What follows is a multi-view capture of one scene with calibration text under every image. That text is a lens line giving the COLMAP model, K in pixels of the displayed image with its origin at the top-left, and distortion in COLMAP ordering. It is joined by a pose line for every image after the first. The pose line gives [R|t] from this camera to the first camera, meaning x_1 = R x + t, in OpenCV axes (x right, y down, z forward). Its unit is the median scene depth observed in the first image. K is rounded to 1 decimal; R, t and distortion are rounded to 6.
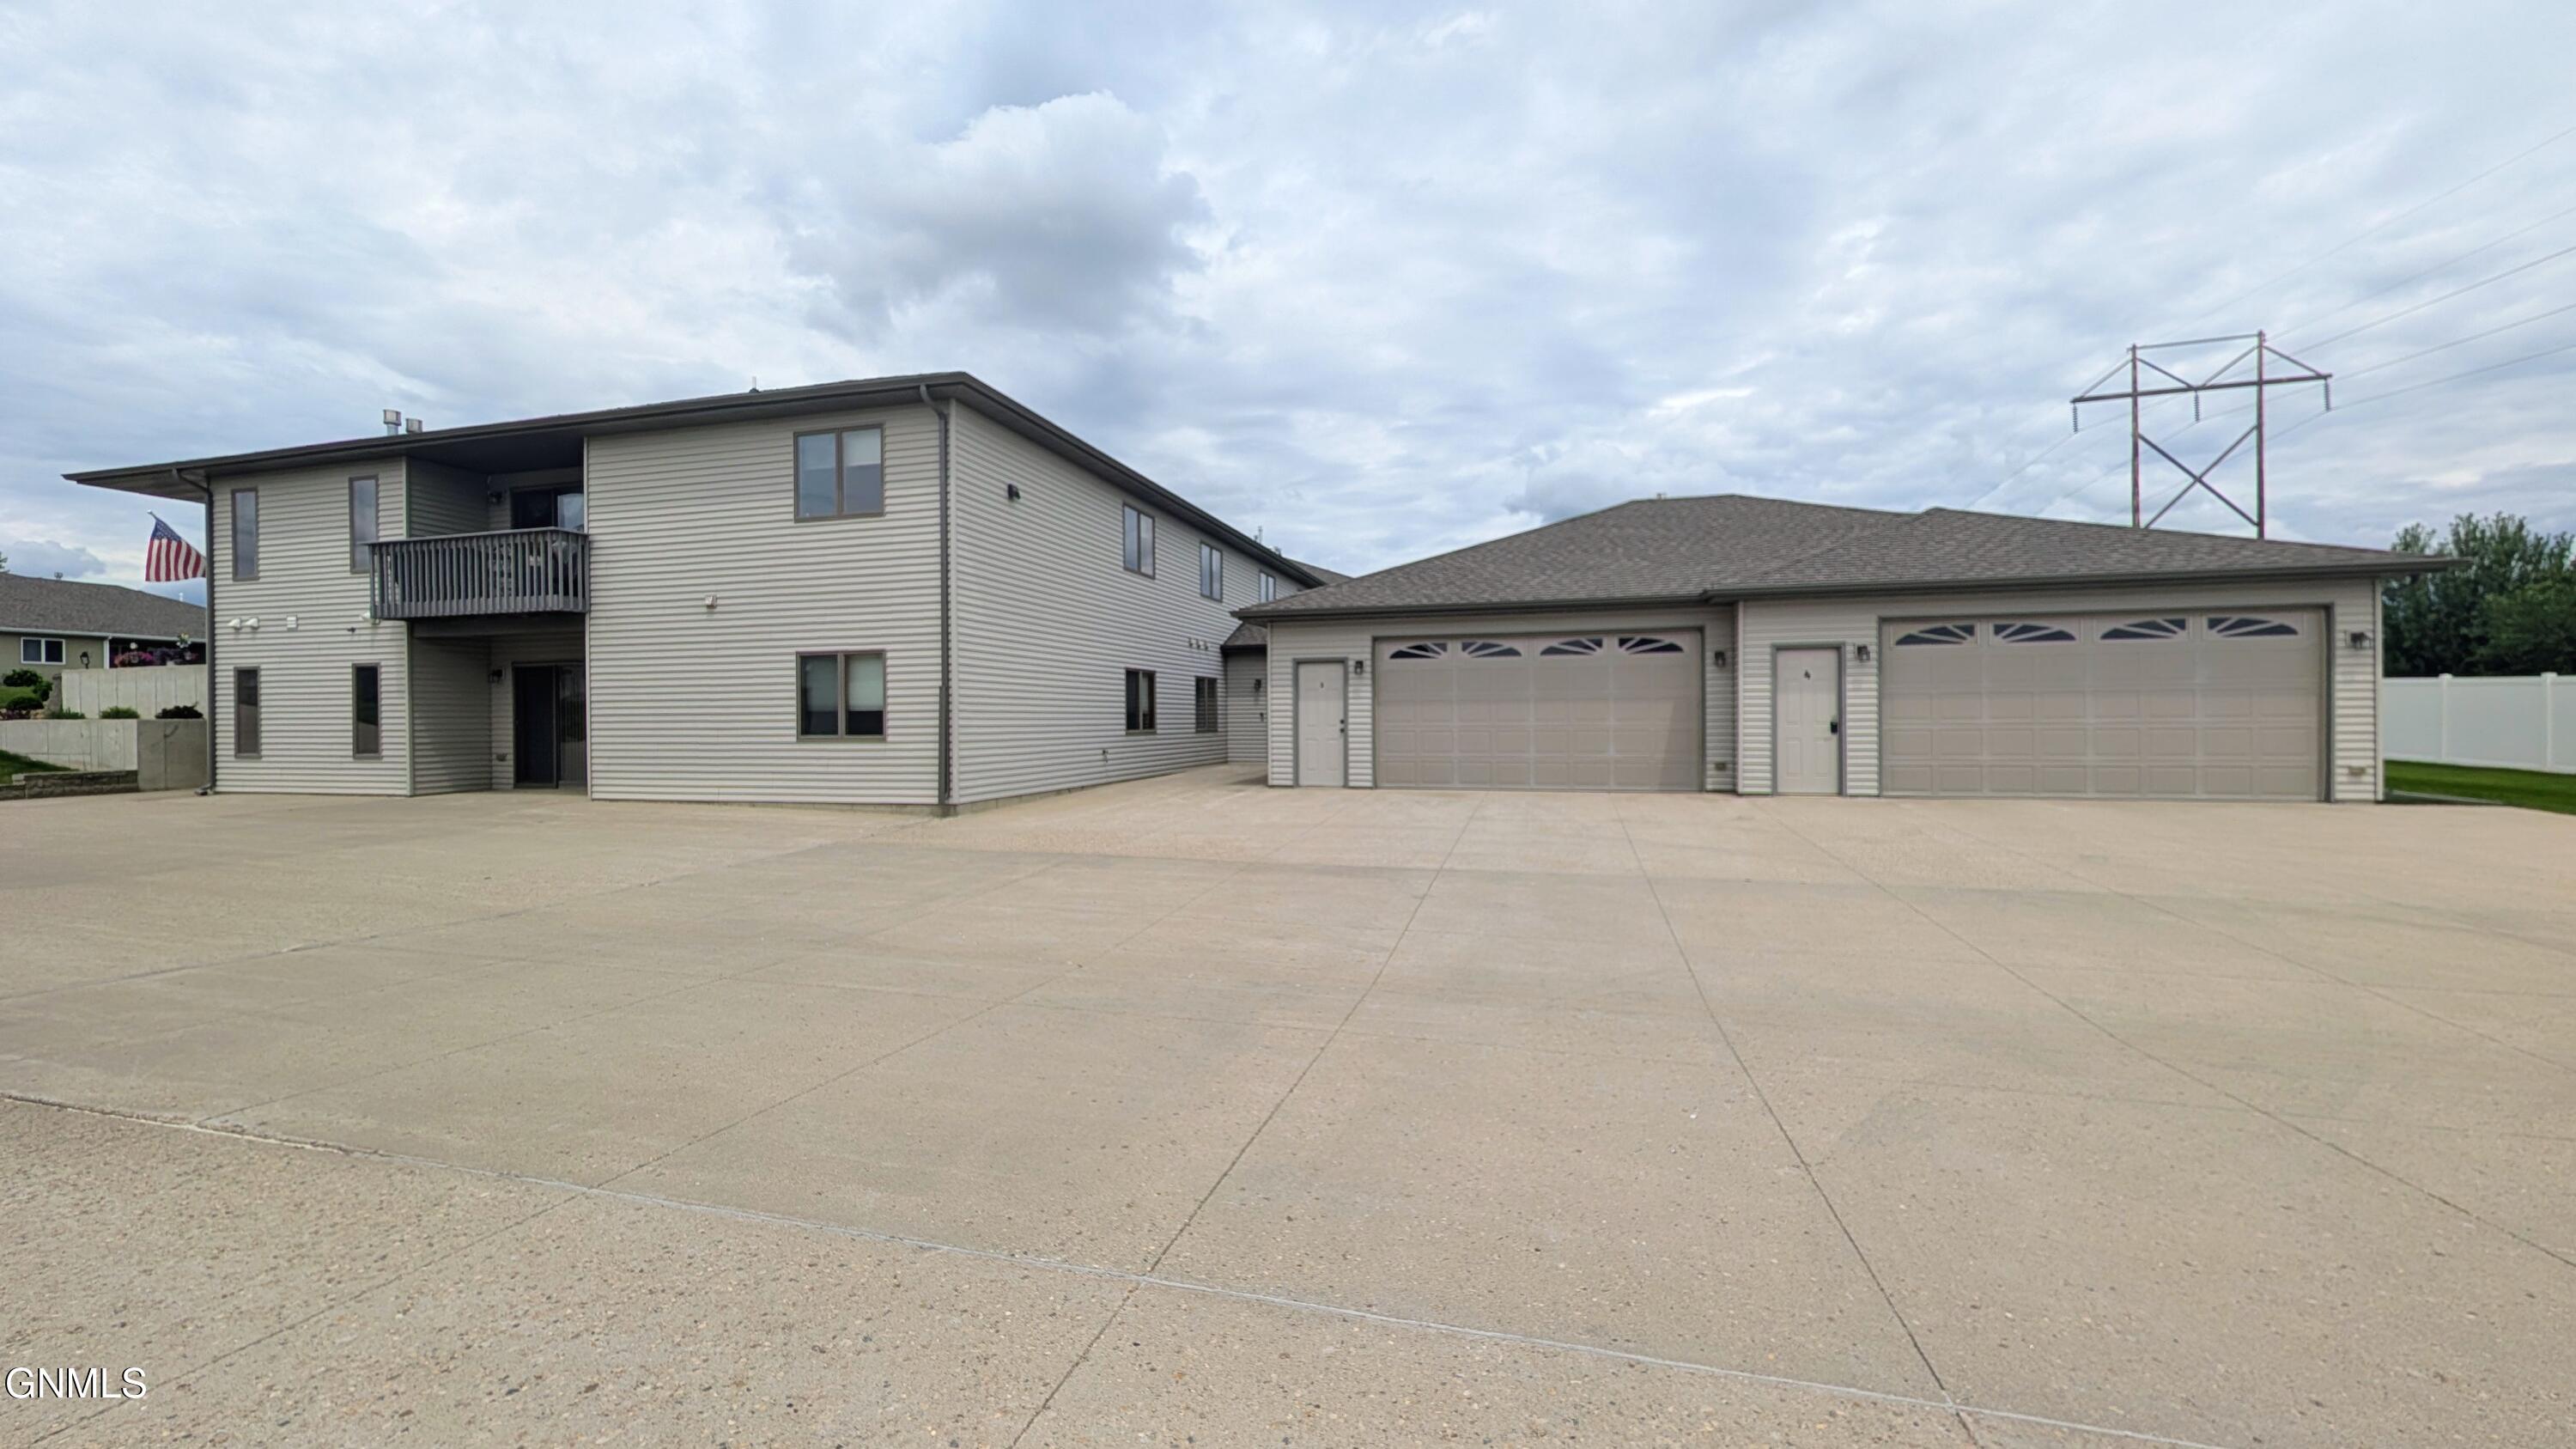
lens RADIAL K [[996.9, 0, 1284.3], [0, 996.9, 716.9], [0, 0, 1]] dist [0.002132, 0.000212]
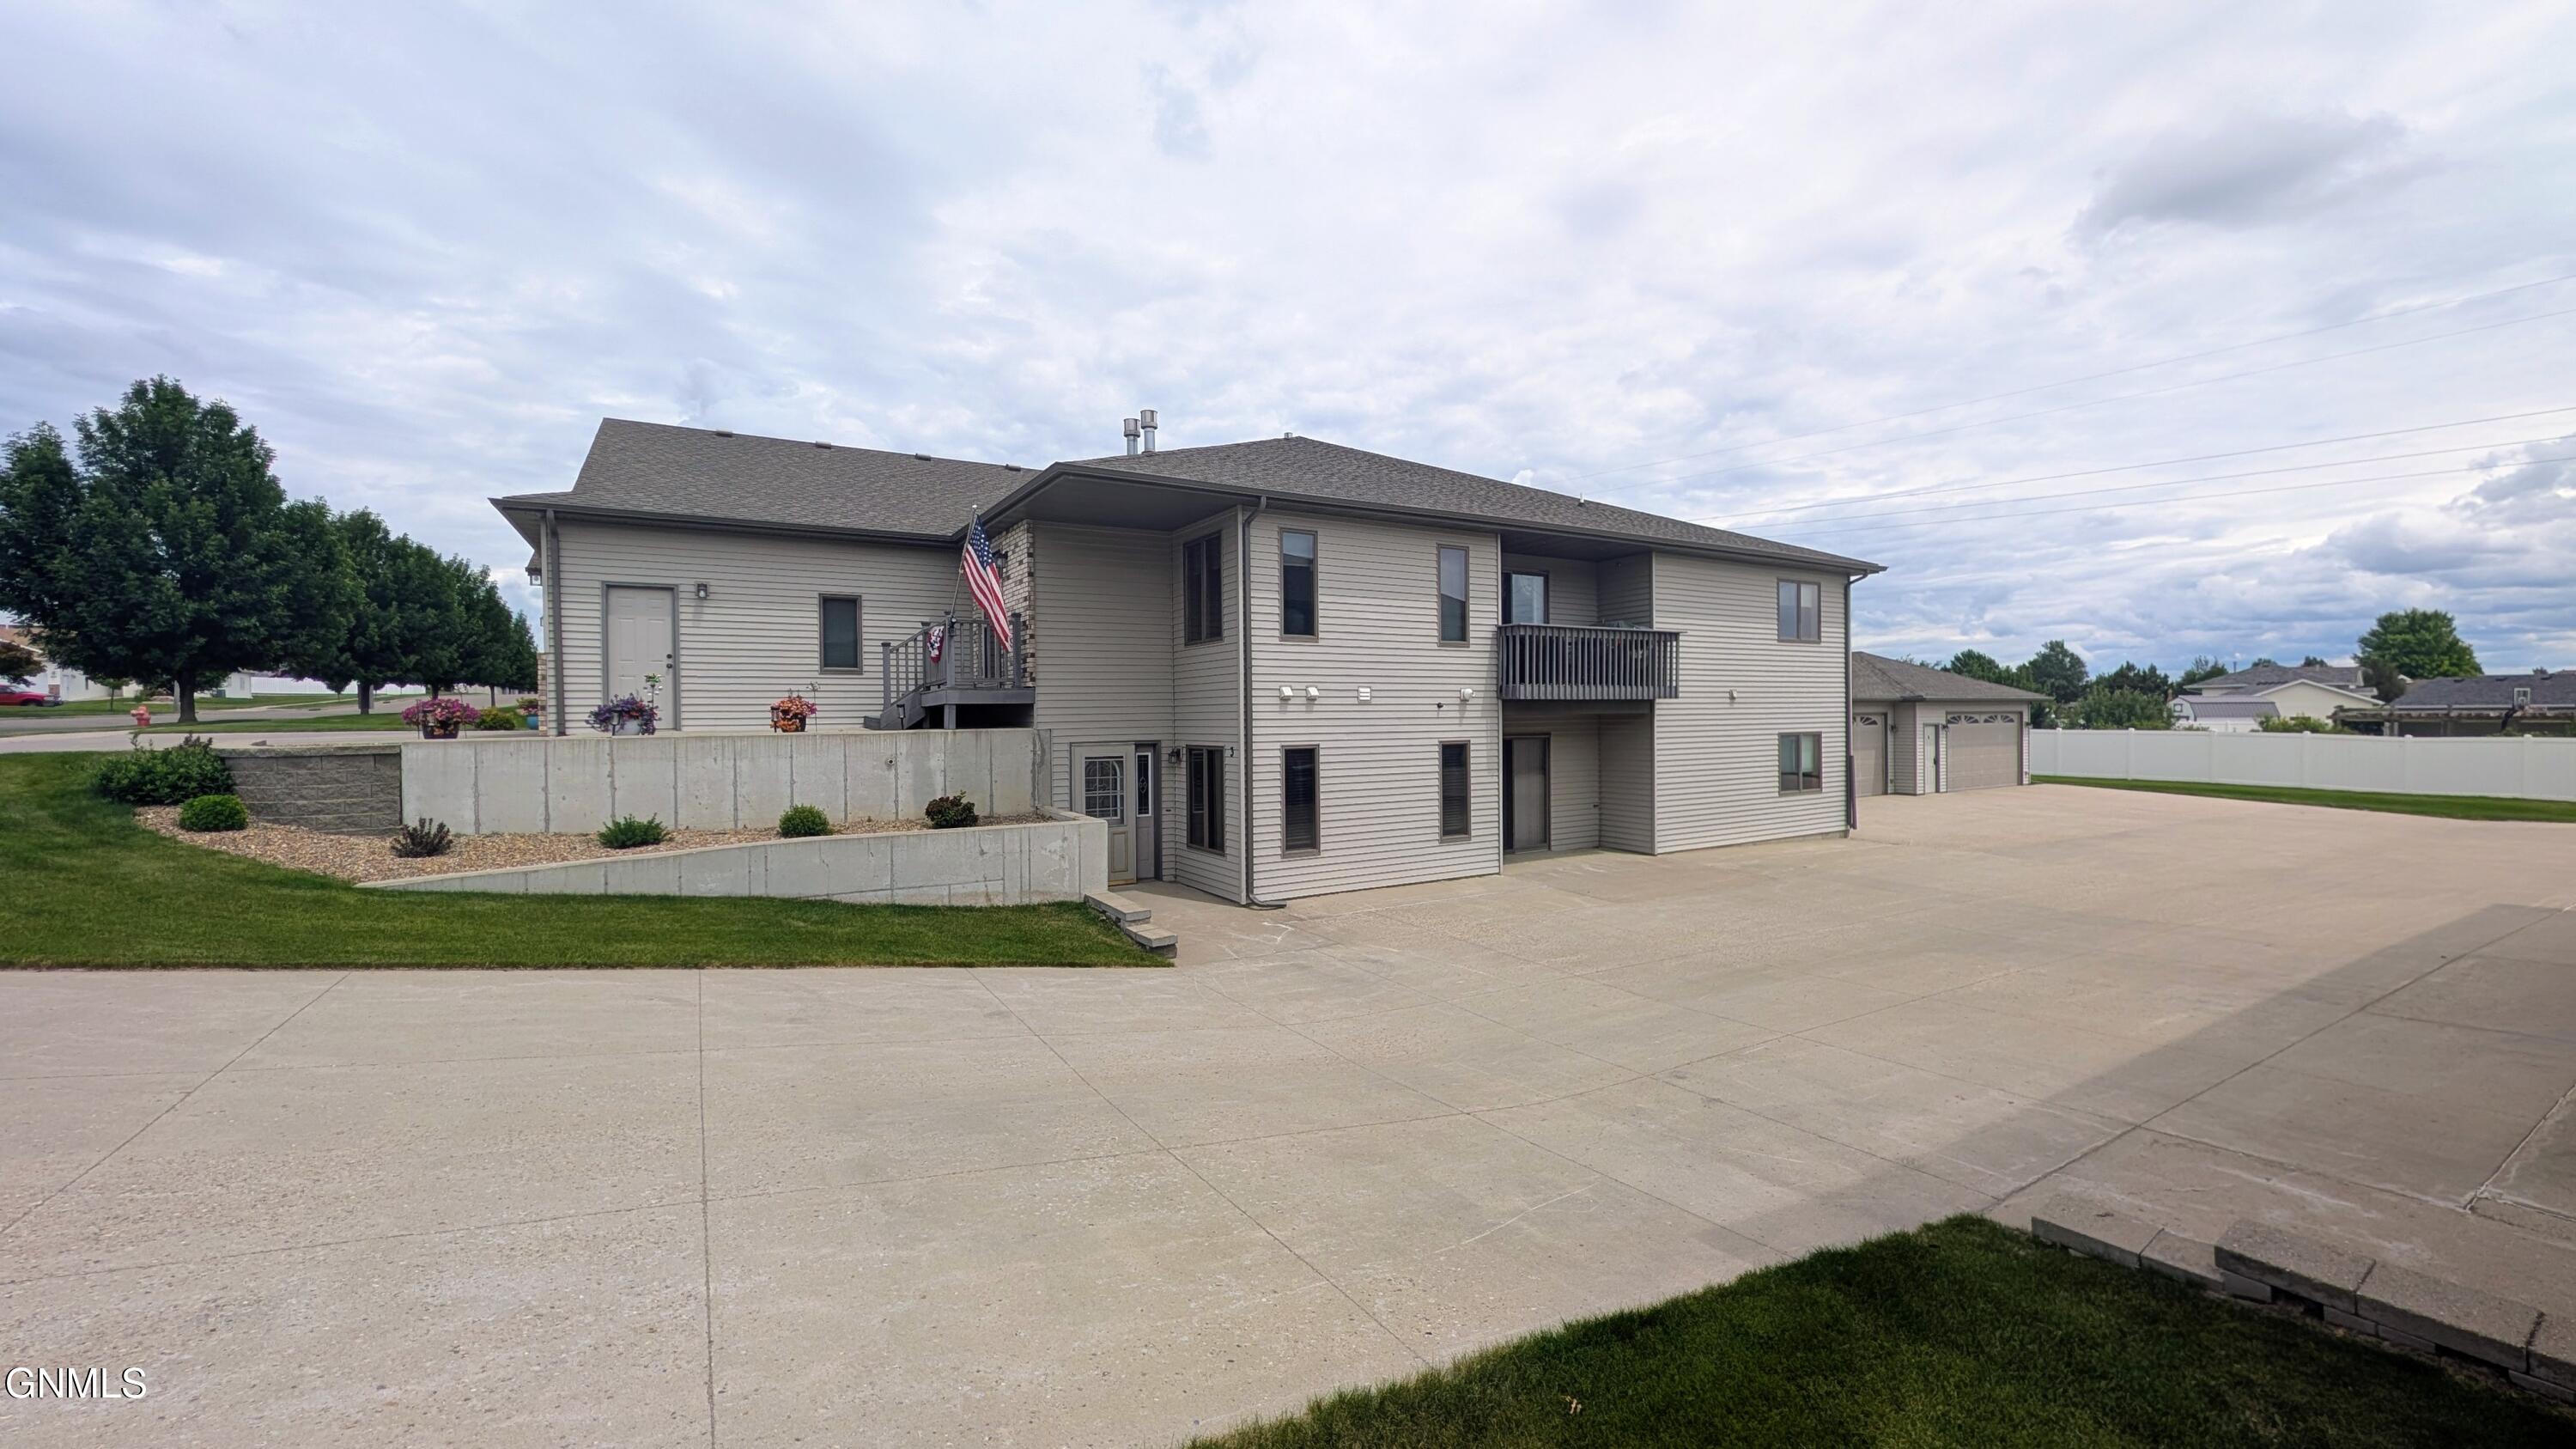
lens RADIAL K [[986.2, 0, 1288.0], [0, 986.2, 724.5], [0, 0, 1]] dist [0.001265, -0.000261]
pose [[0.685852, -0.006358, 0.727713, -1.748072], [0.003935, 0.999980, 0.005028, -0.076339], [-0.727730, -0.000585, 0.685863, 0.477280]]
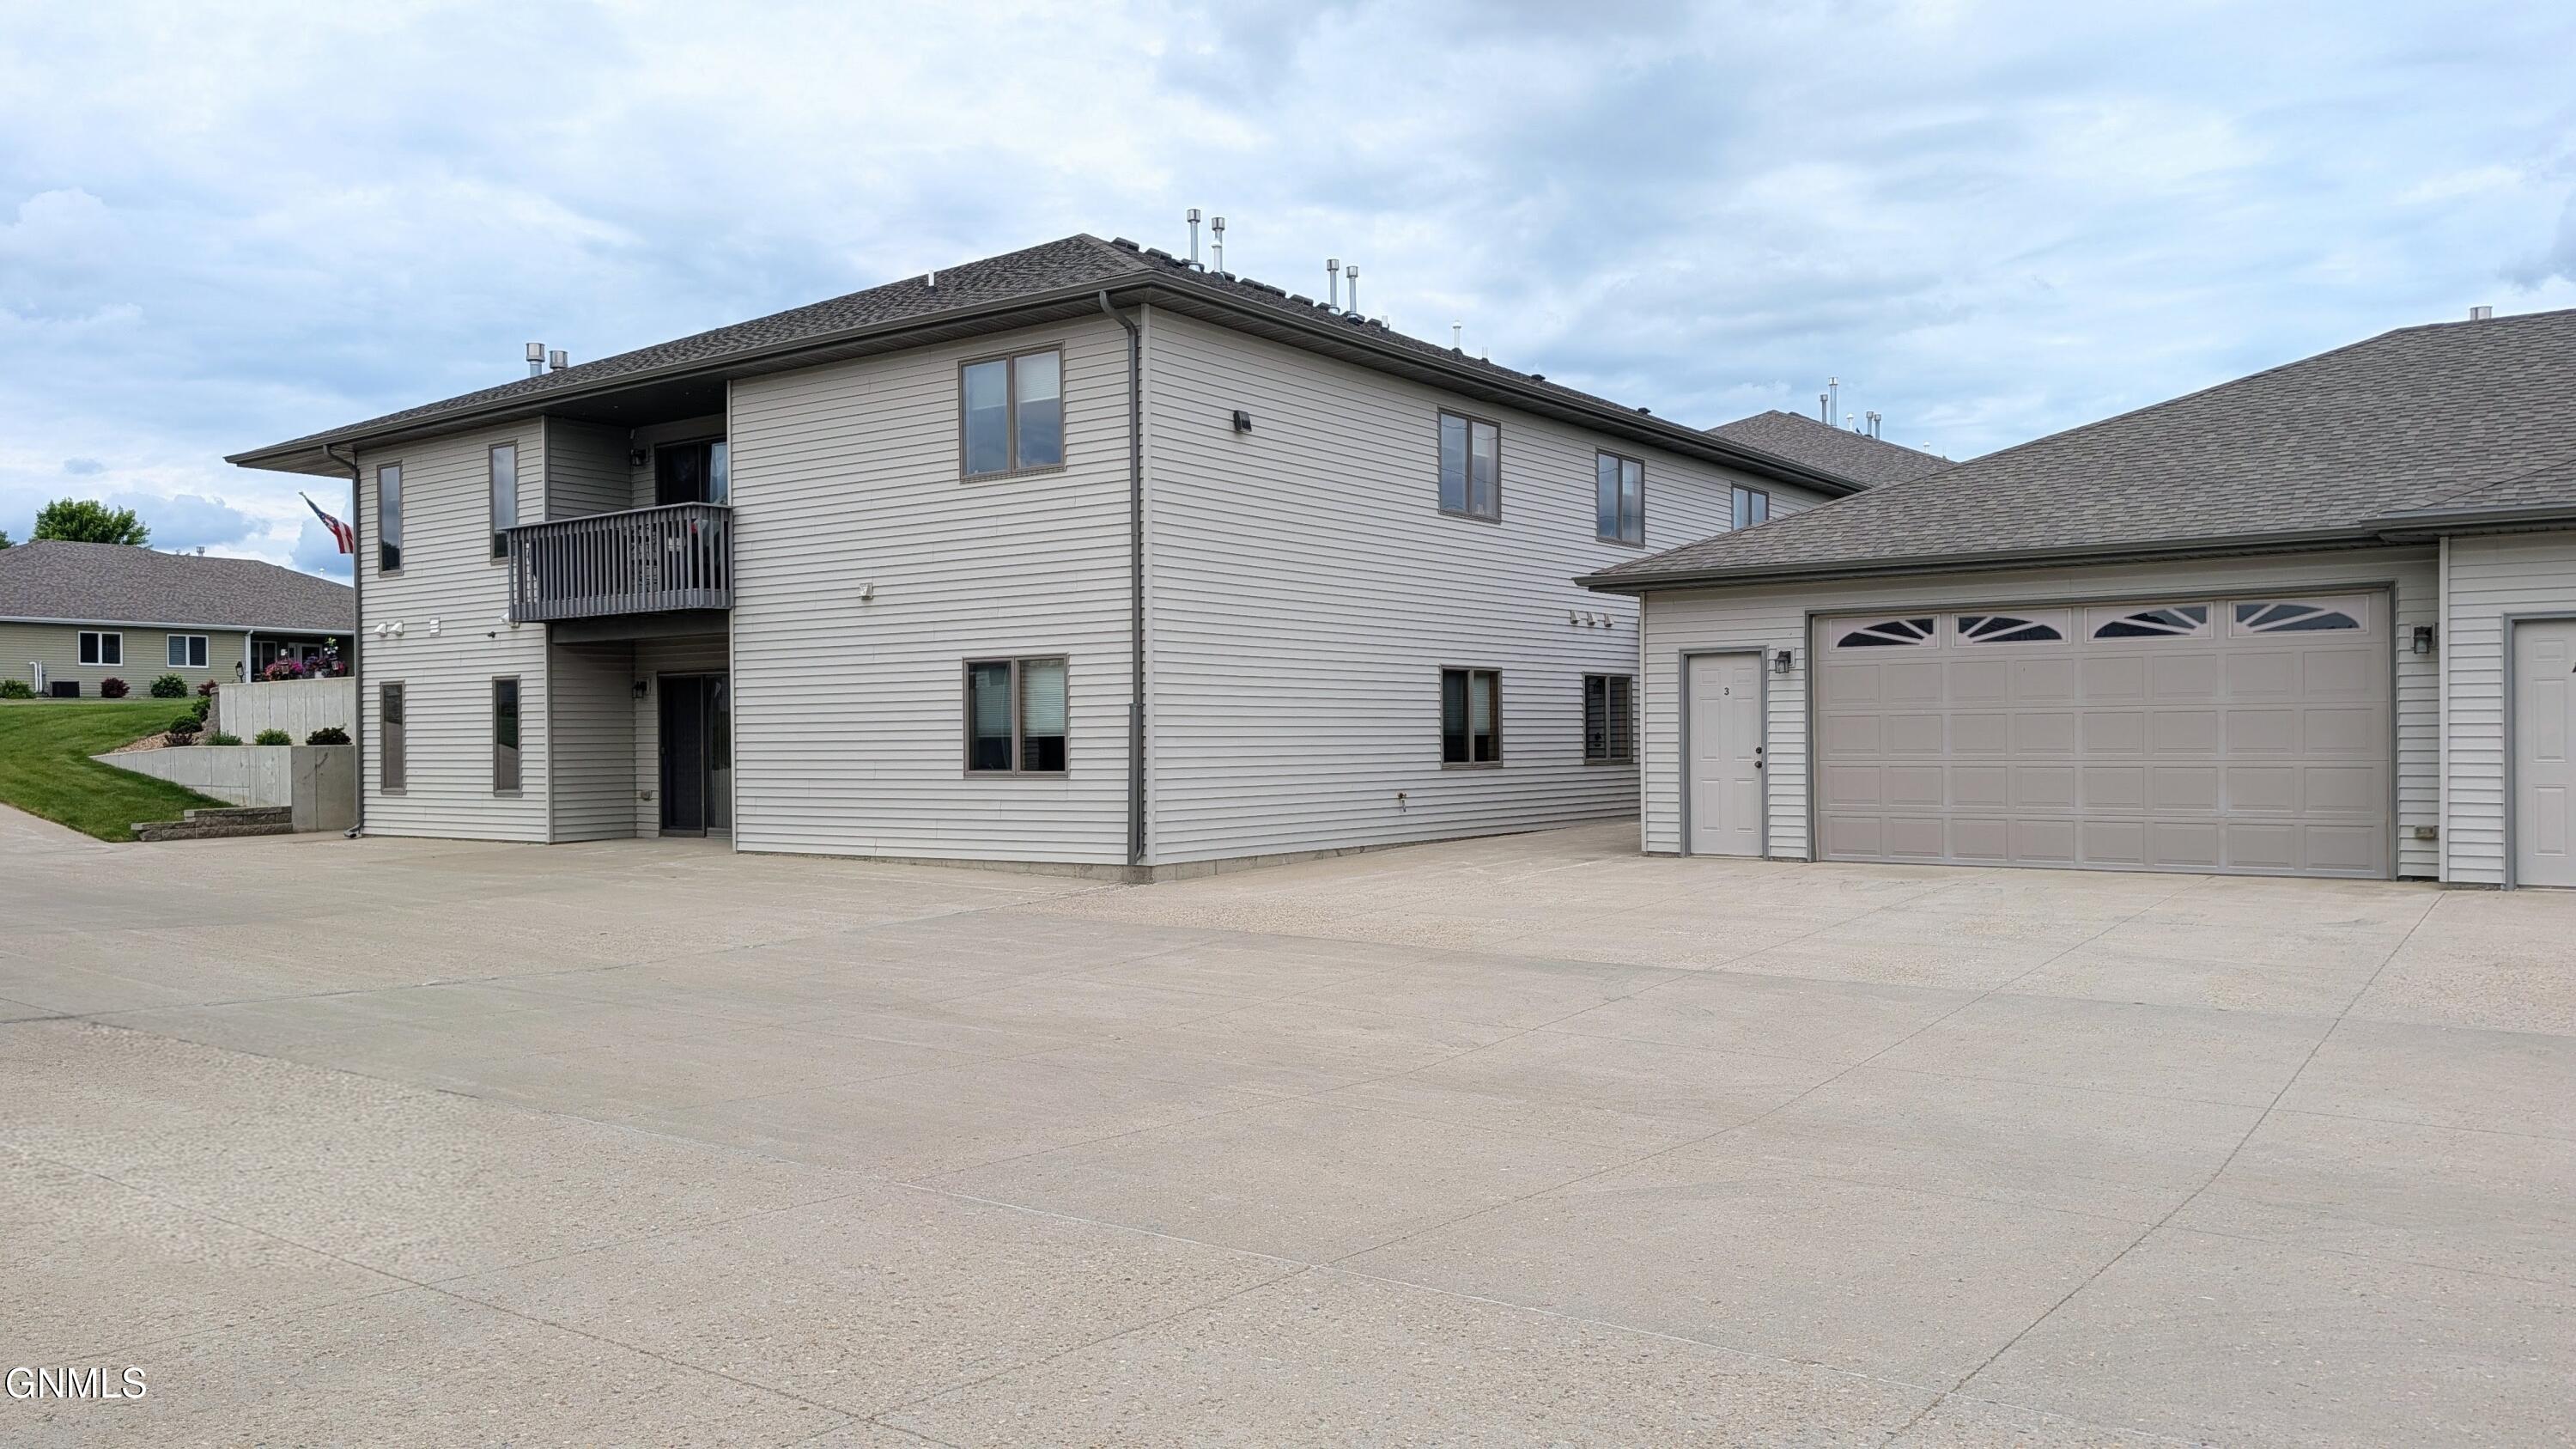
lens RADIAL K [[1872.0, 0, 1279.2], [0, 1872.0, 731.0], [0, 0, 1]] dist [0.033999, -0.043723]
pose [[0.934989, -0.002484, -0.354668, 0.197135], [0.003097, 0.999995, 0.001161, -0.010155], [0.354664, -0.002184, 0.934991, -0.192566]]
